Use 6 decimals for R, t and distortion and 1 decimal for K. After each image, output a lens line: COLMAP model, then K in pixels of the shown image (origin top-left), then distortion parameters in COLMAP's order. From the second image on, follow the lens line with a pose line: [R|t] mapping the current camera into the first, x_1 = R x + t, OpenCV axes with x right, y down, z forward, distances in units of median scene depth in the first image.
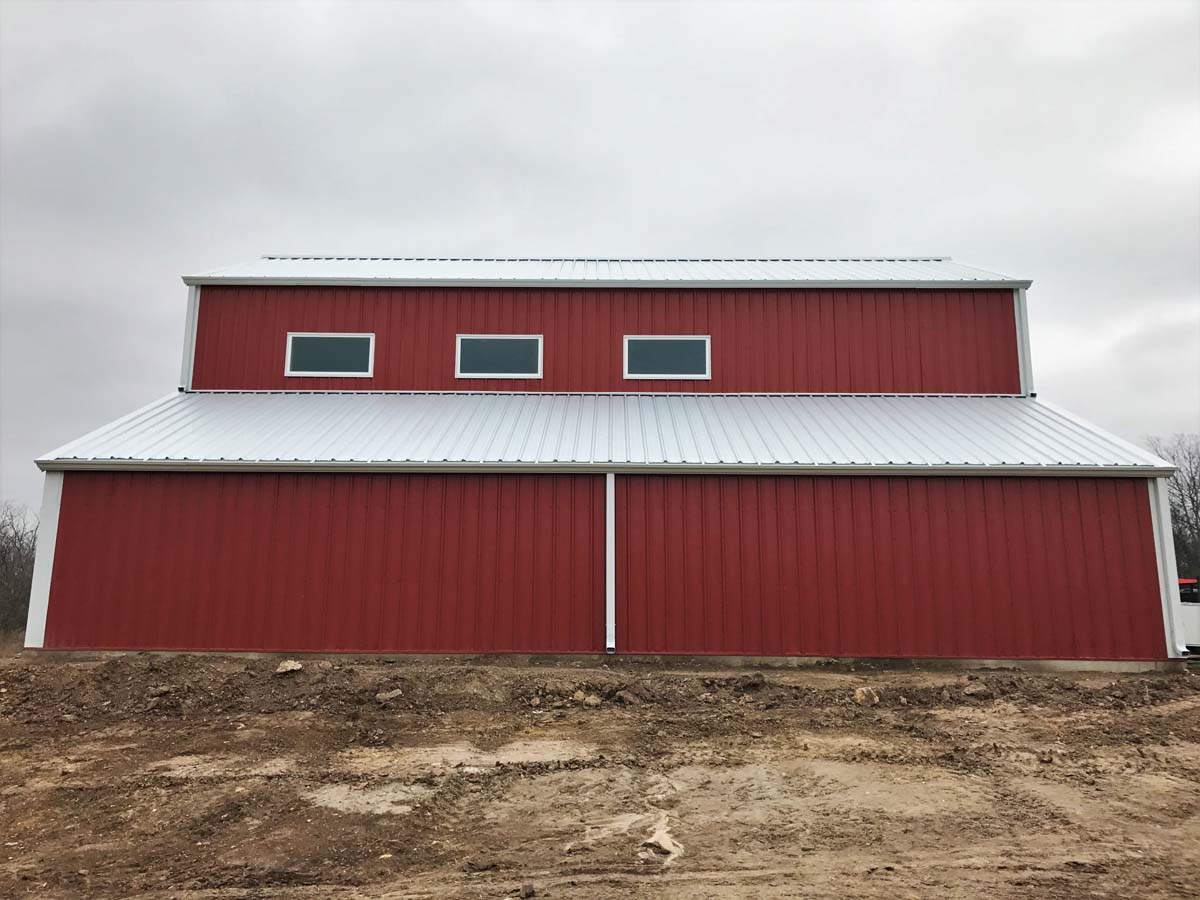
lens RADIAL K [[806.5, 0, 599.4], [0, 806.5, 537.4], [0, 0, 1]] dist [0.012467, 0.001453]
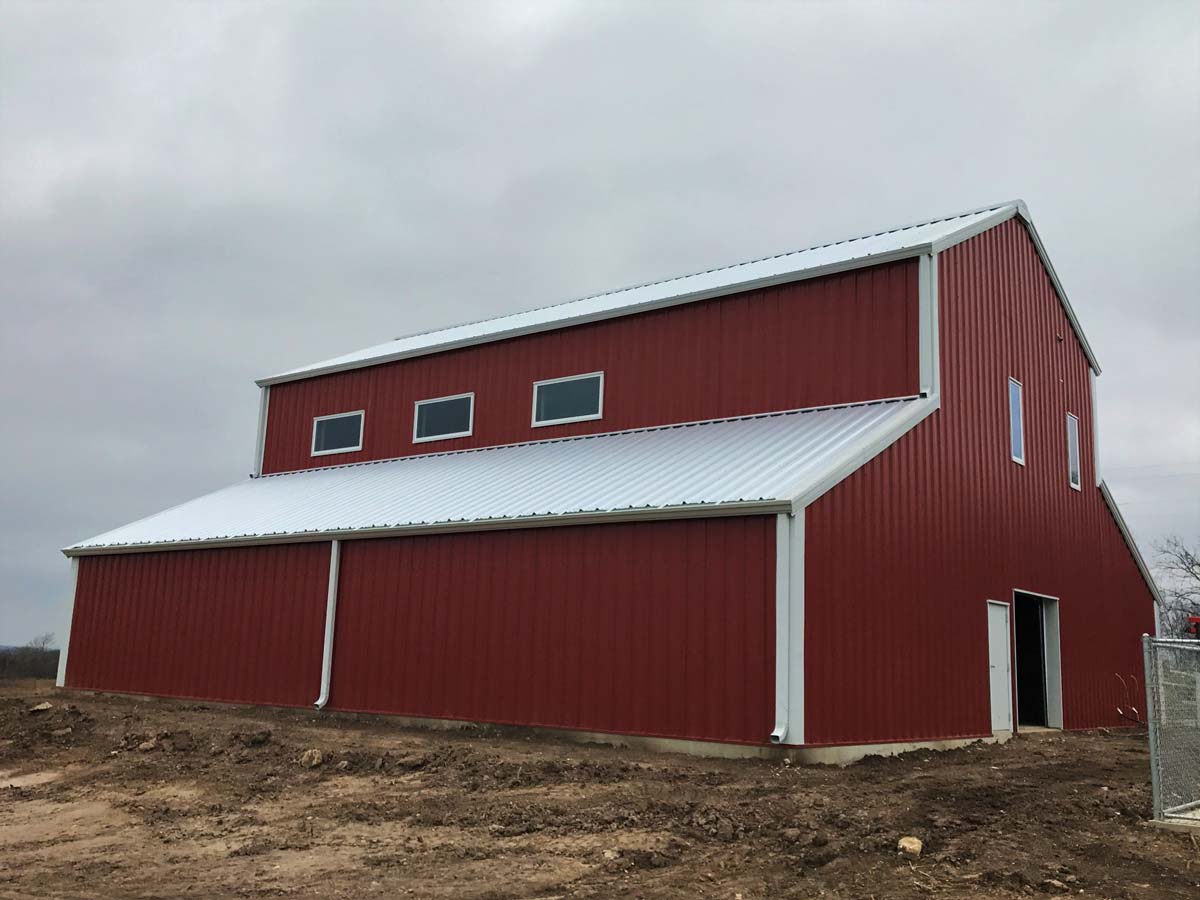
lens RADIAL K [[1127.4, 0, 601.4], [0, 1127.4, 448.9], [0, 0, 1]] dist [0.007293, 0.000000]
pose [[0.799329, -0.093874, -0.593516, 0.883401], [0.018375, 0.991078, -0.132008, 0.004674], [0.600613, 0.094612, 0.793922, -0.001130]]
